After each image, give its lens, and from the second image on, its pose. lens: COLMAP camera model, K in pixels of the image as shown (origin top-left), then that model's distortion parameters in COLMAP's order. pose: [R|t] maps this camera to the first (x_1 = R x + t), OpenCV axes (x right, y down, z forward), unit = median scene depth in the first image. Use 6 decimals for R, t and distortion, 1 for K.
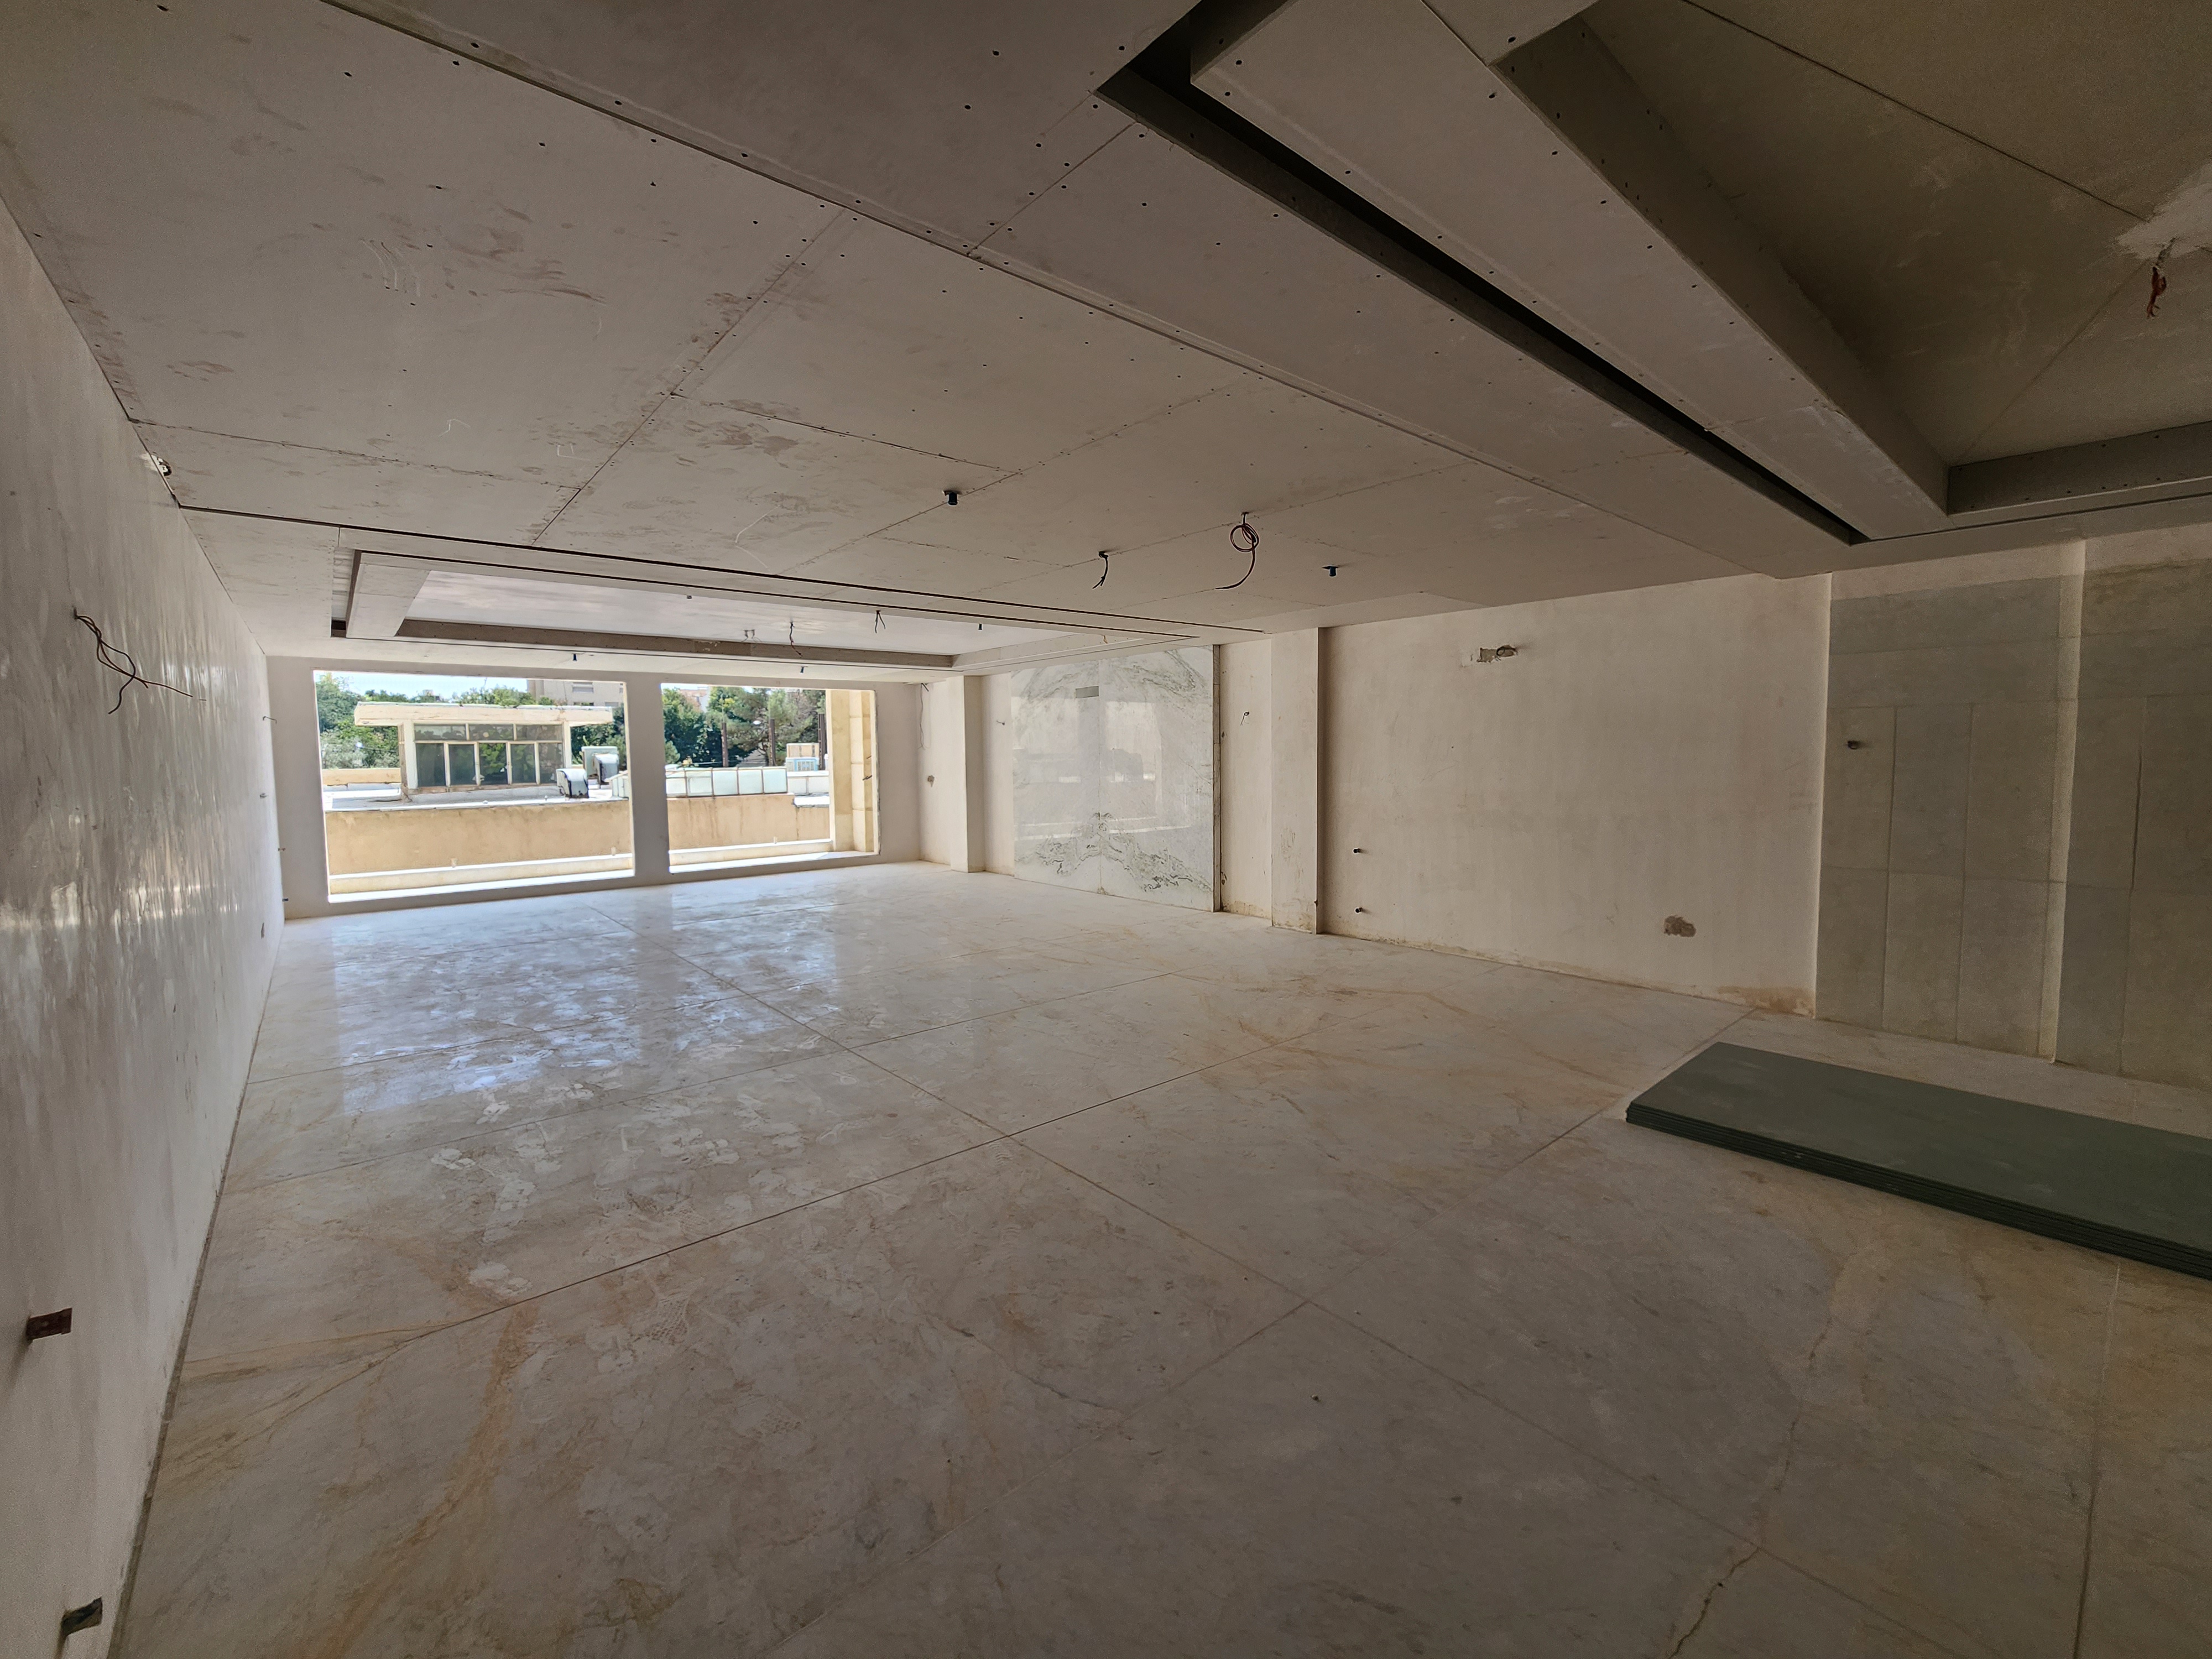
lens RADIAL K [[905.9, 0, 1107.3], [0, 905.9, 823.2], [0, 0, 1]] dist [-0.001493, -0.000761]
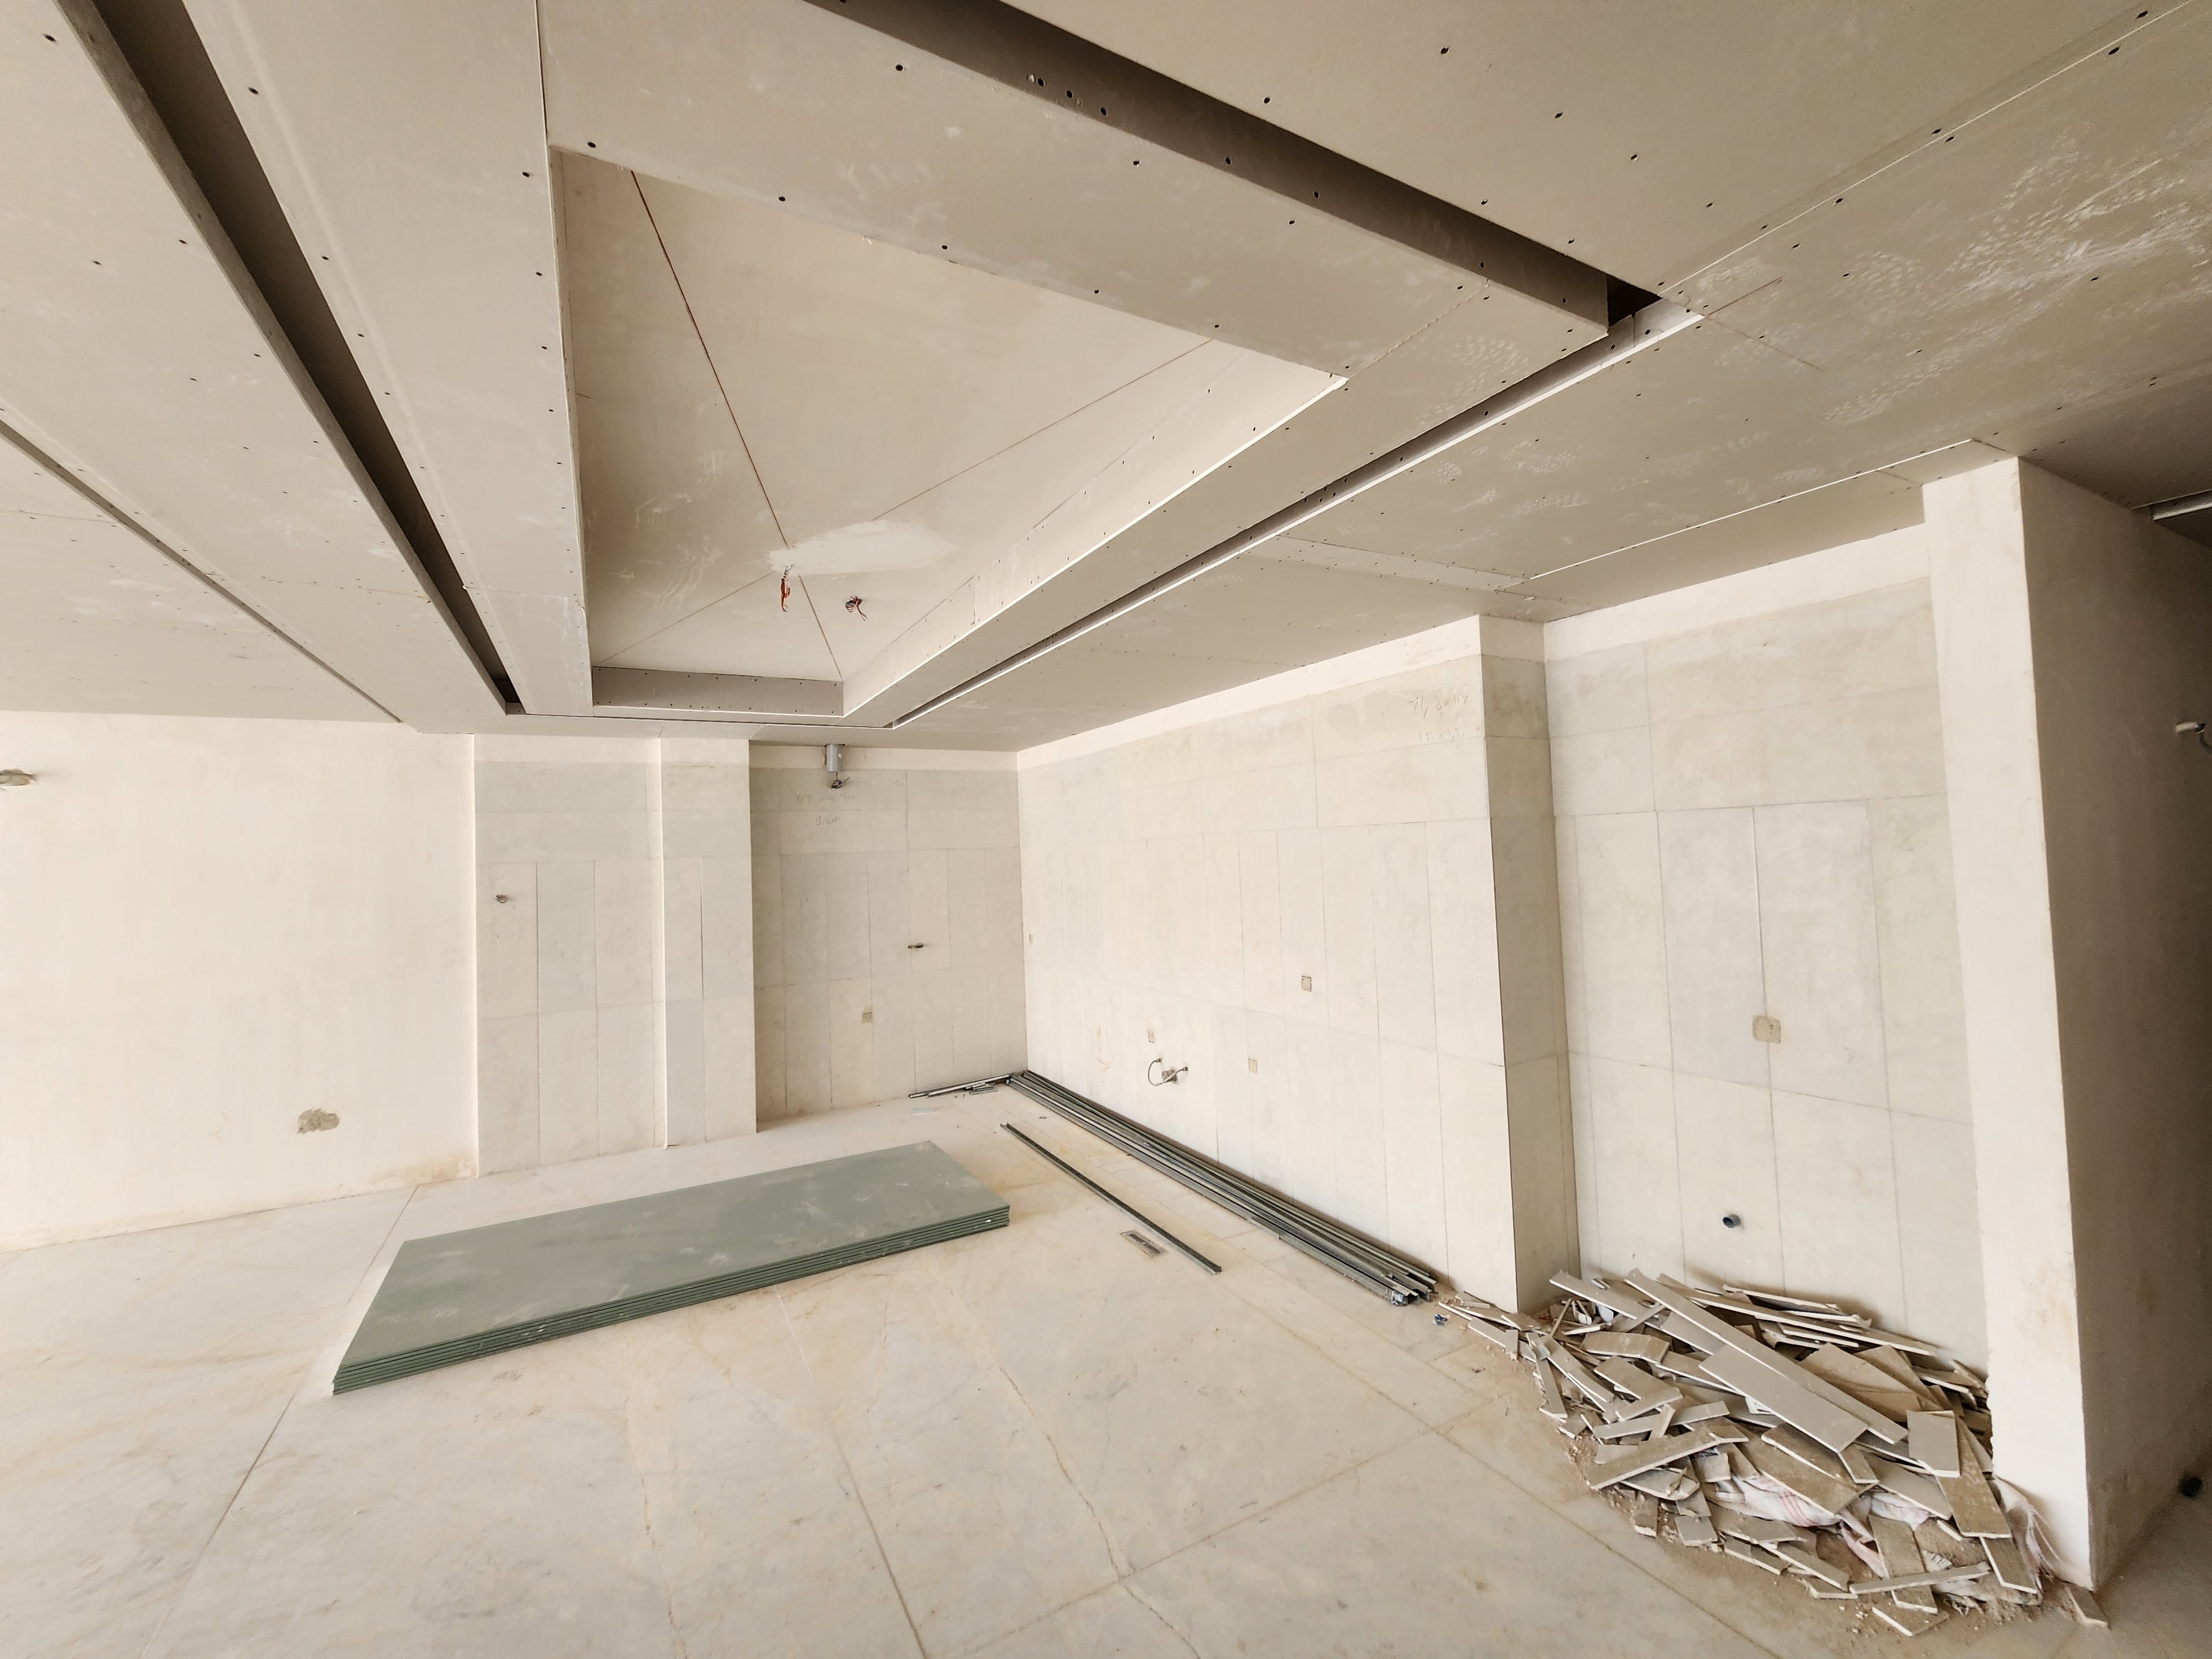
lens RADIAL K [[904.6, 0, 1106.0], [0, 904.6, 829.5], [0, 0, 1]] dist [0.000038, -0.003986]
pose [[0.201007, 0.030099, 0.979127, -0.051615], [0.110280, 0.992478, -0.053149, -0.030000], [-0.973362, 0.118662, 0.196176, 0.093161]]
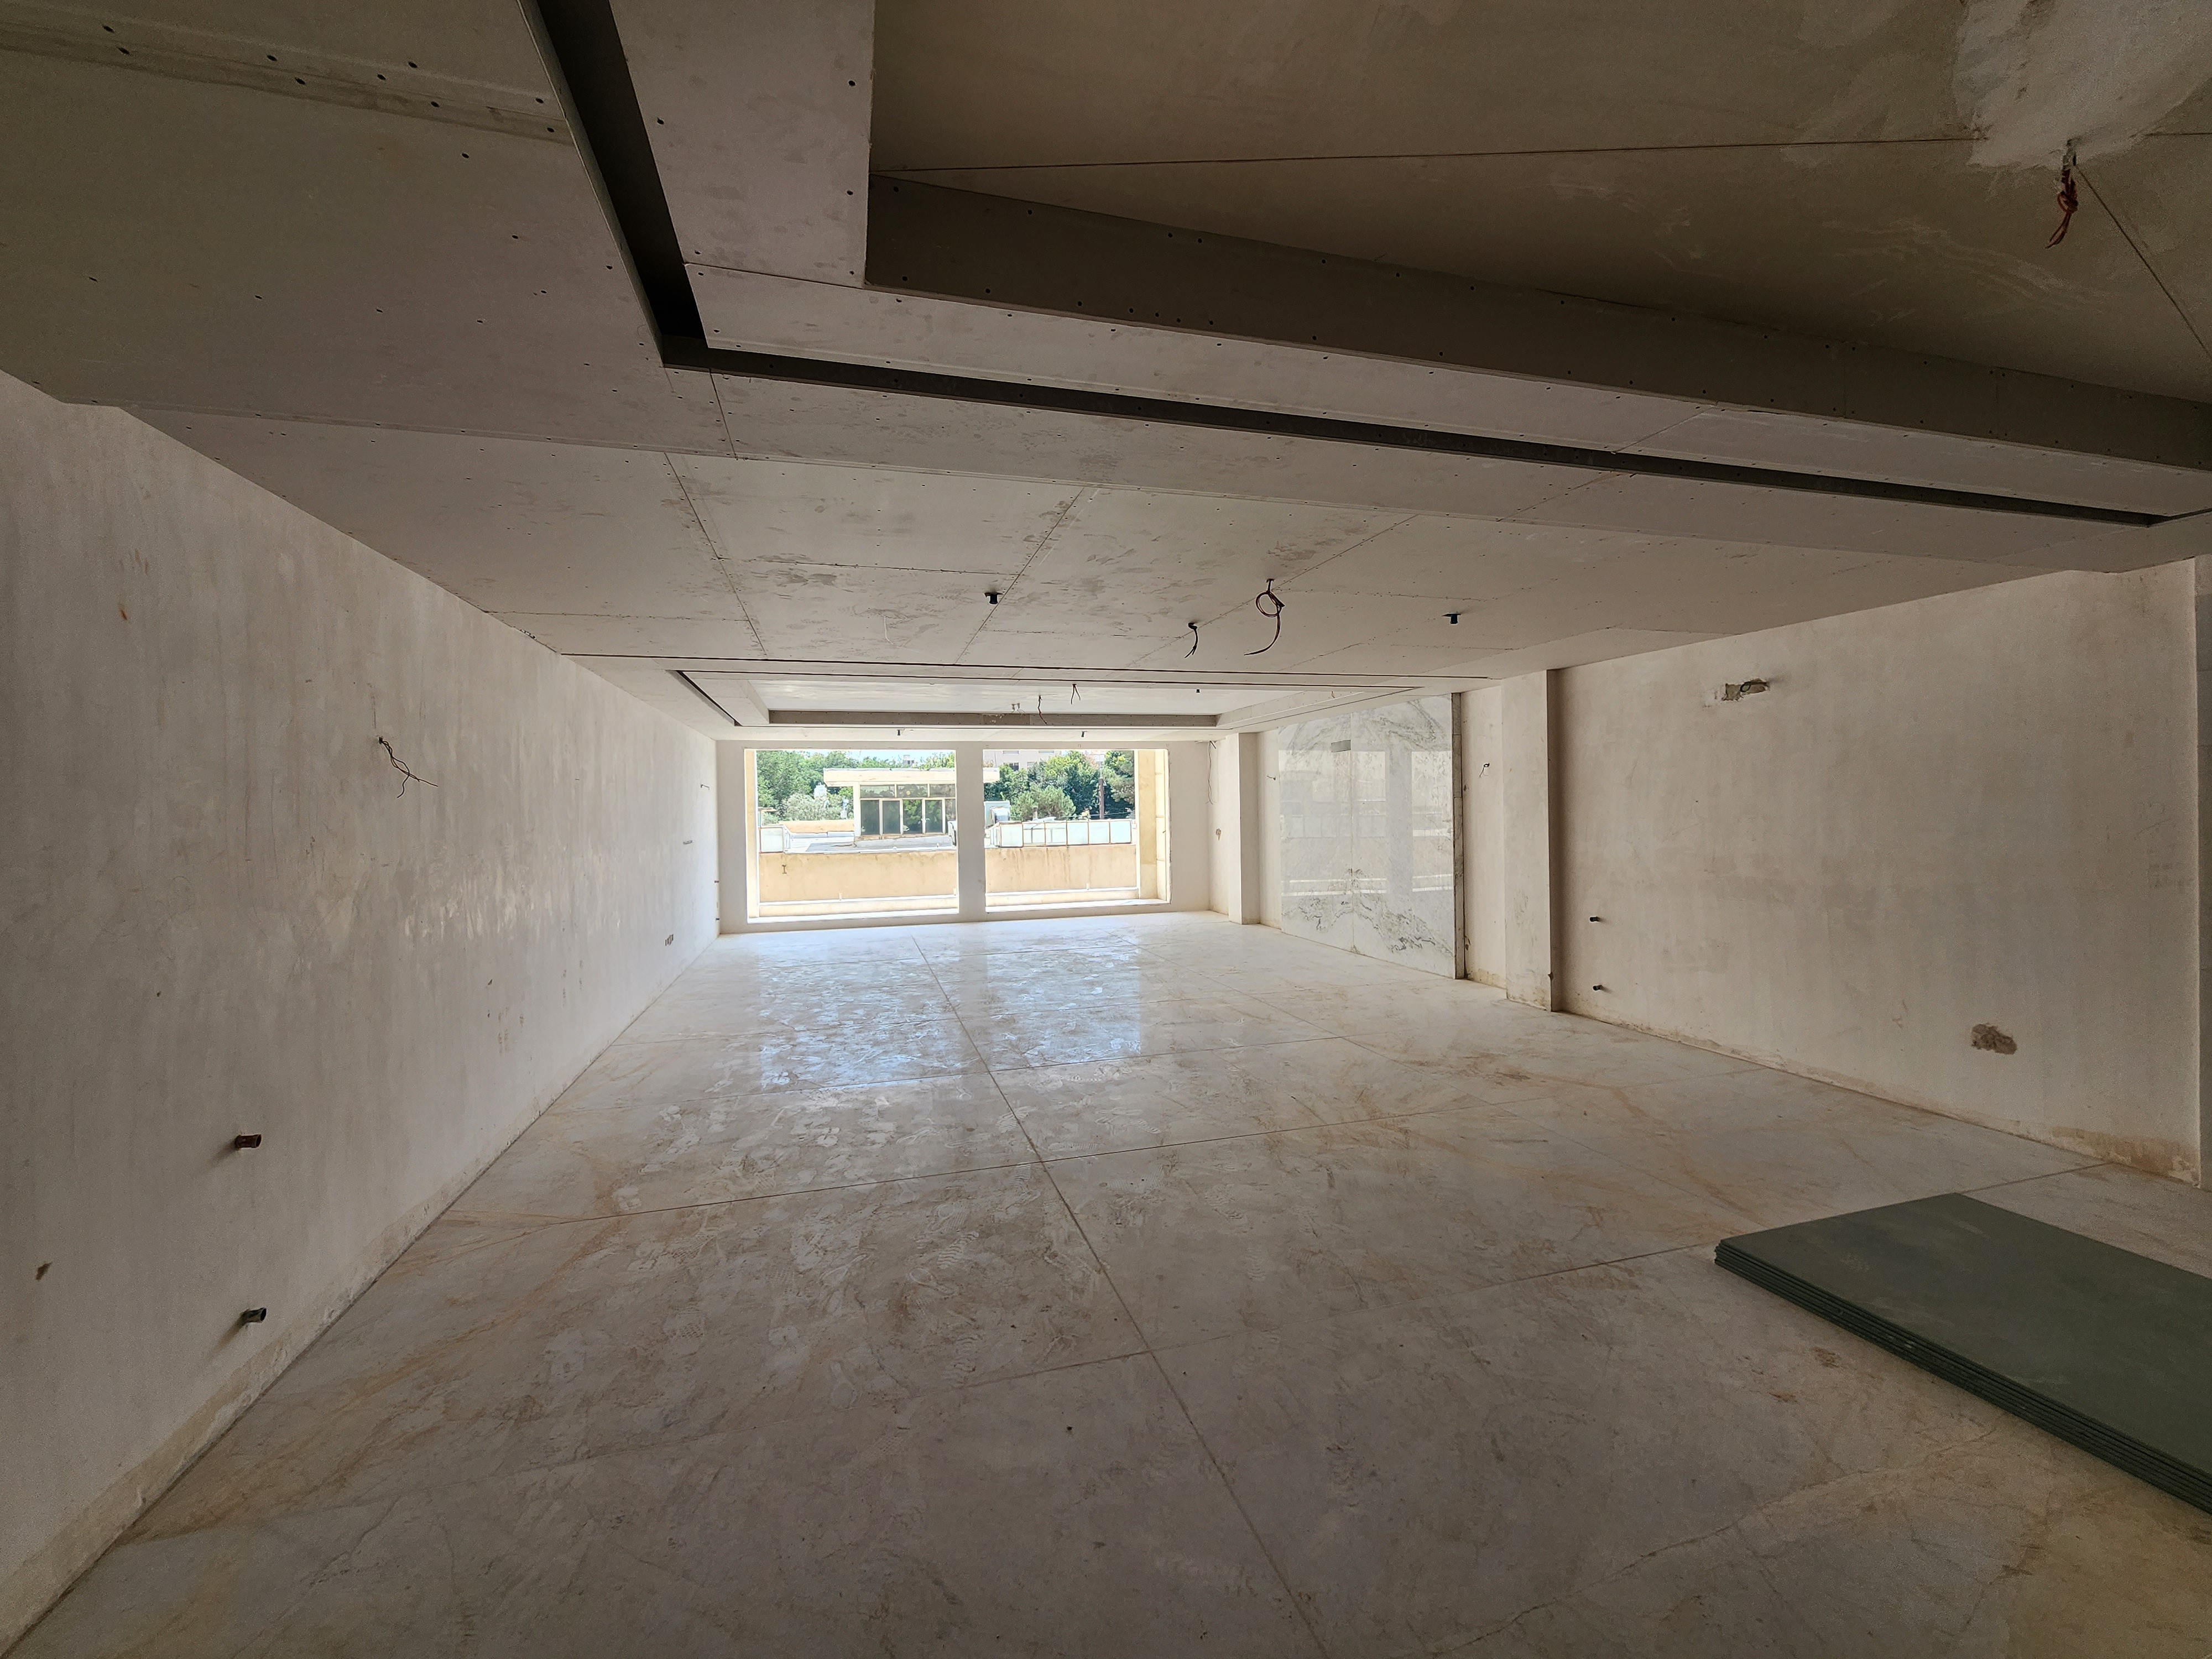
lens RADIAL K [[905.9, 0, 1107.3], [0, 905.9, 823.2], [0, 0, 1]] dist [-0.001493, -0.000761]
pose [[0.910626, 0.002618, -0.413222, 0.285877], [-0.025881, 0.998378, -0.050711, -0.007731], [0.412419, 0.056873, 0.909217, 0.006430]]
